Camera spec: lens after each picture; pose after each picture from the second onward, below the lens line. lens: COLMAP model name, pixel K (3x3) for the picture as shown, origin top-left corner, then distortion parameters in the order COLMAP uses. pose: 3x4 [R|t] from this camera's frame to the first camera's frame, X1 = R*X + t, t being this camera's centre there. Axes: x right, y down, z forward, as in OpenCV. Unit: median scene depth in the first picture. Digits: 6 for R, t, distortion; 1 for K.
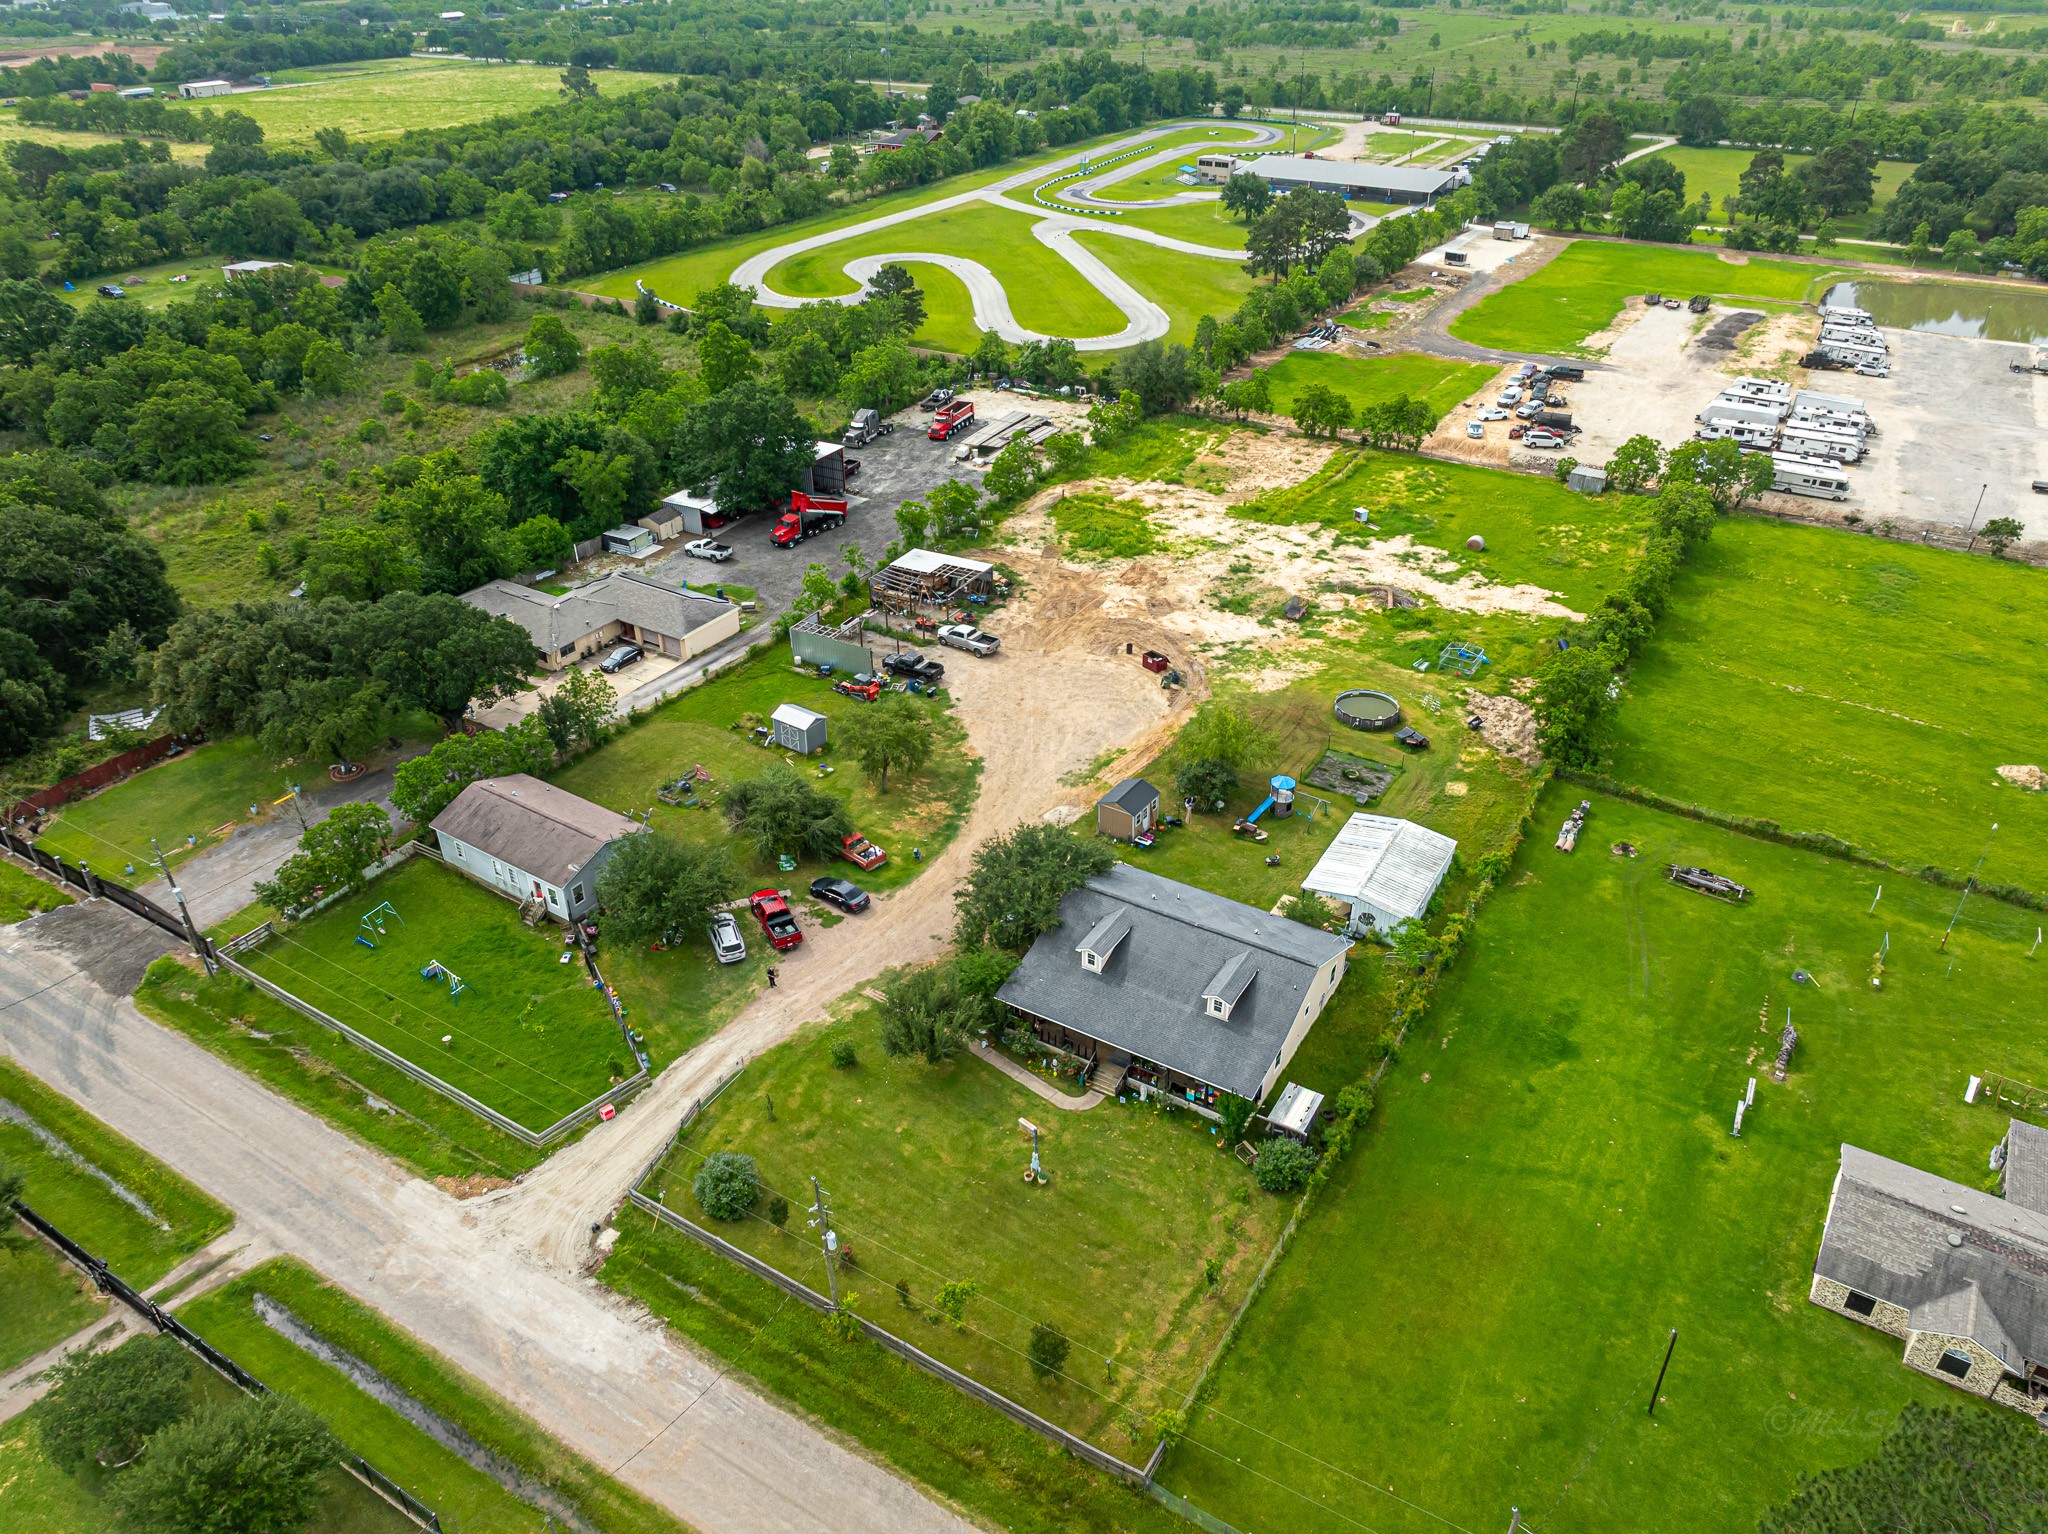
lens RADIAL K [[1433.3, 0, 1027.5], [0, 1433.3, 761.8], [0, 0, 1]] dist [-0.032100, 0.019887]
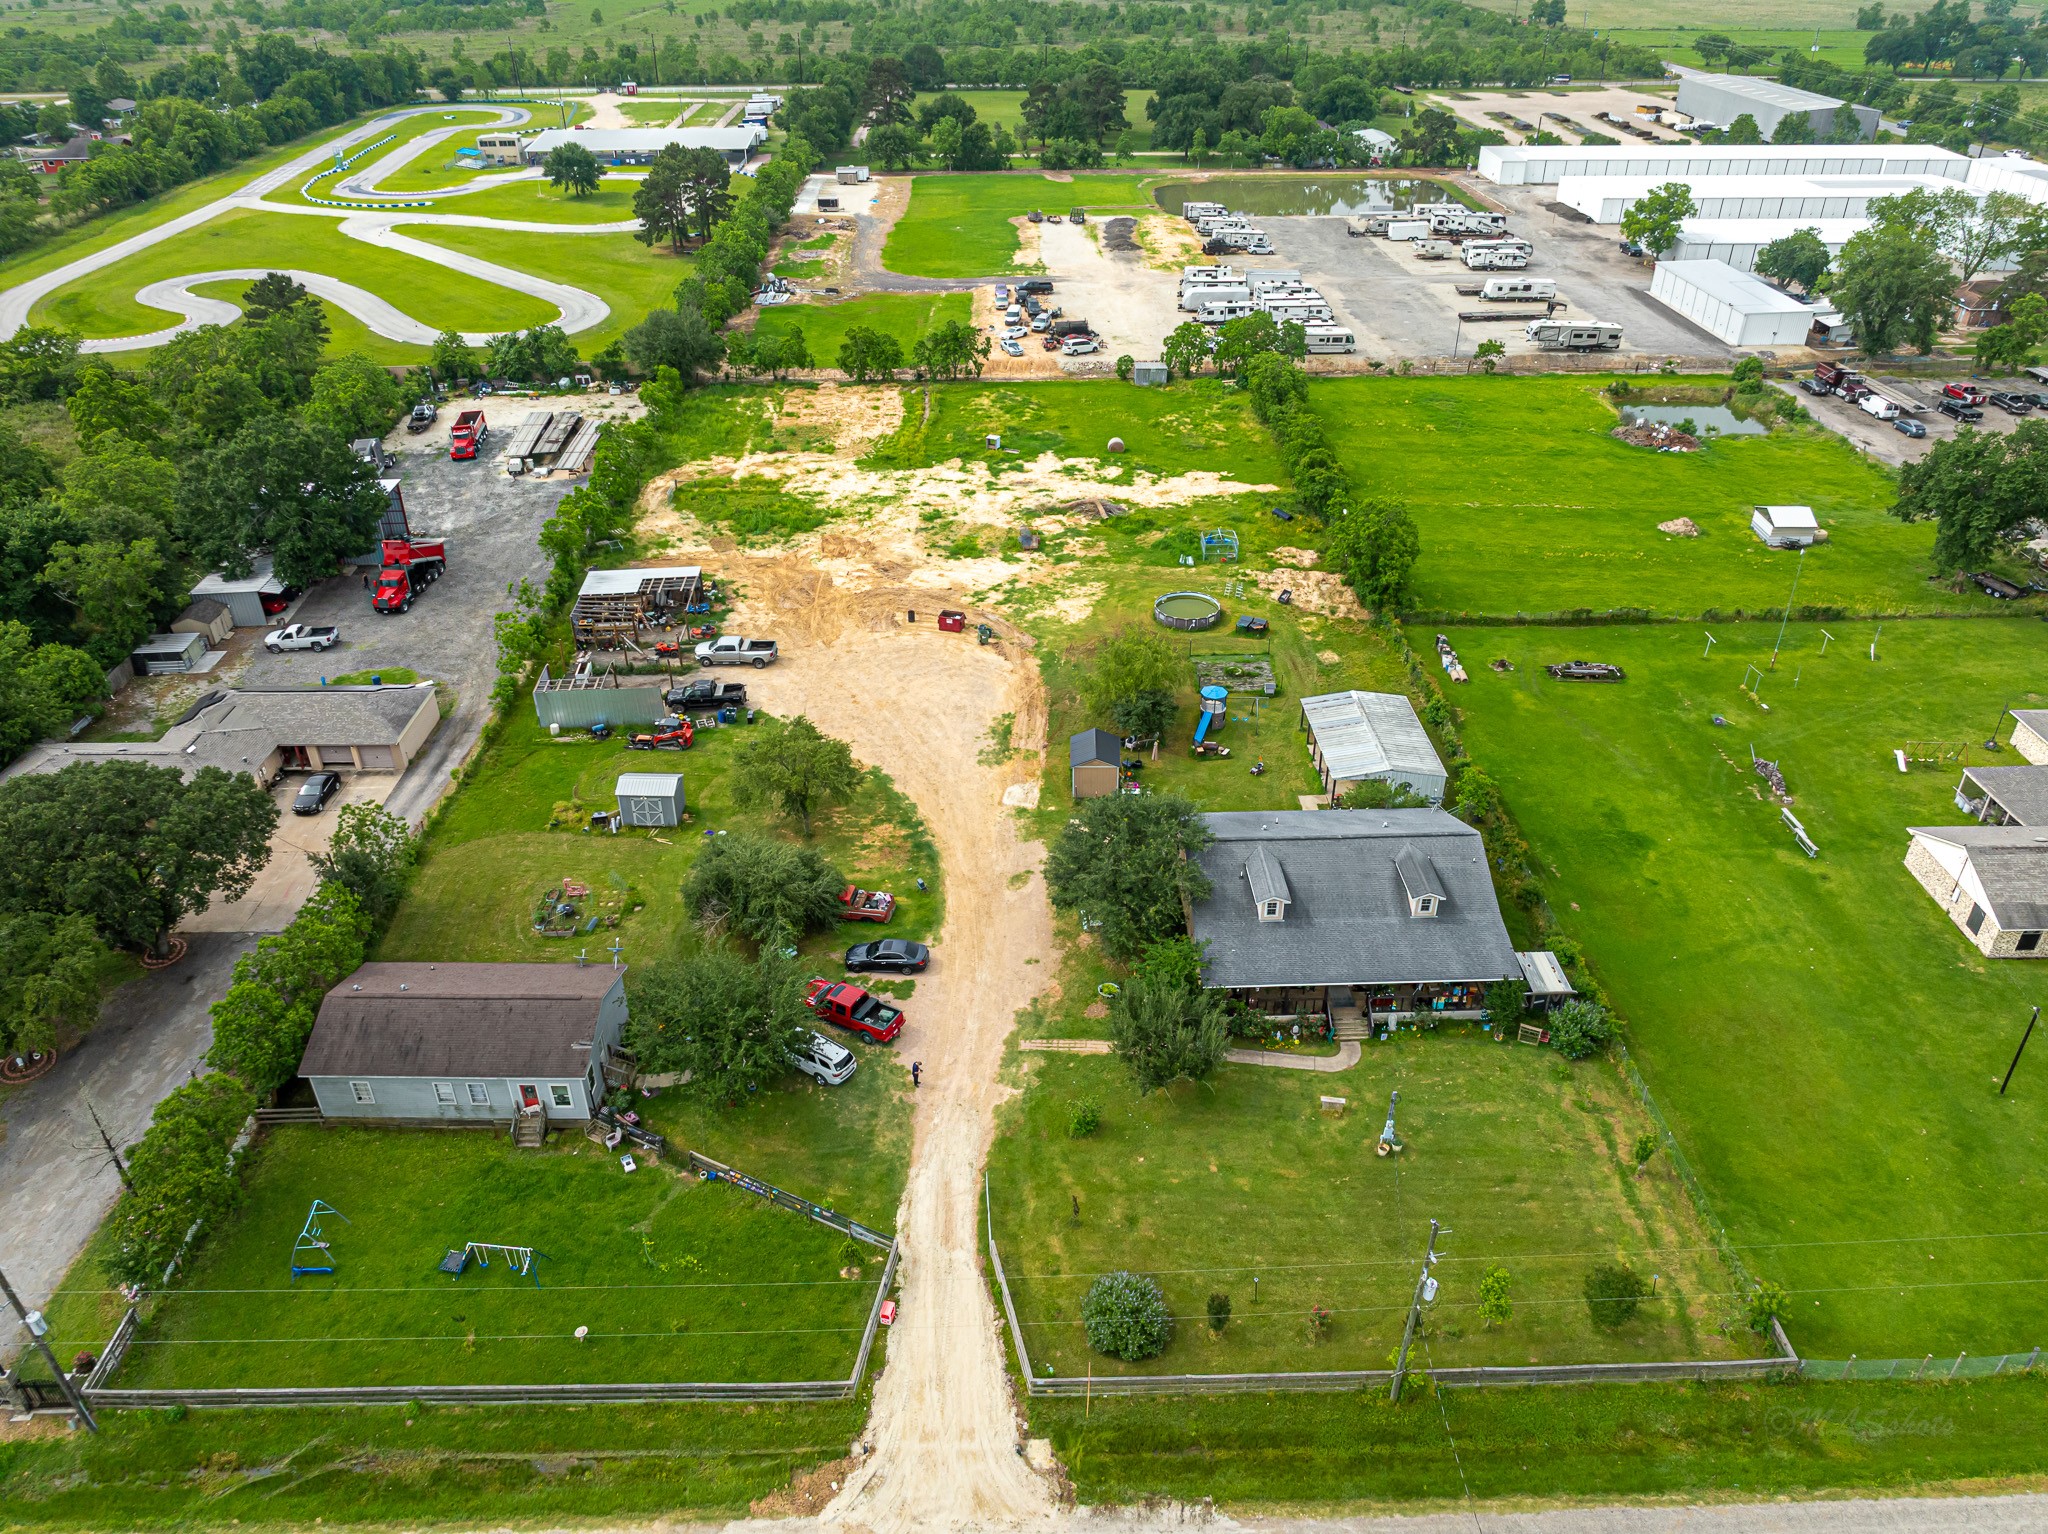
lens RADIAL K [[1433.3, 0, 1024.2], [0, 1433.3, 764.9], [0, 0, 1]] dist [-0.032100, 0.019887]
pose [[0.838654, -0.283830, 0.464866, -0.295069], [0.281762, 0.956495, 0.075680, -0.036205], [-0.466122, 0.067512, 0.882141, 0.176346]]
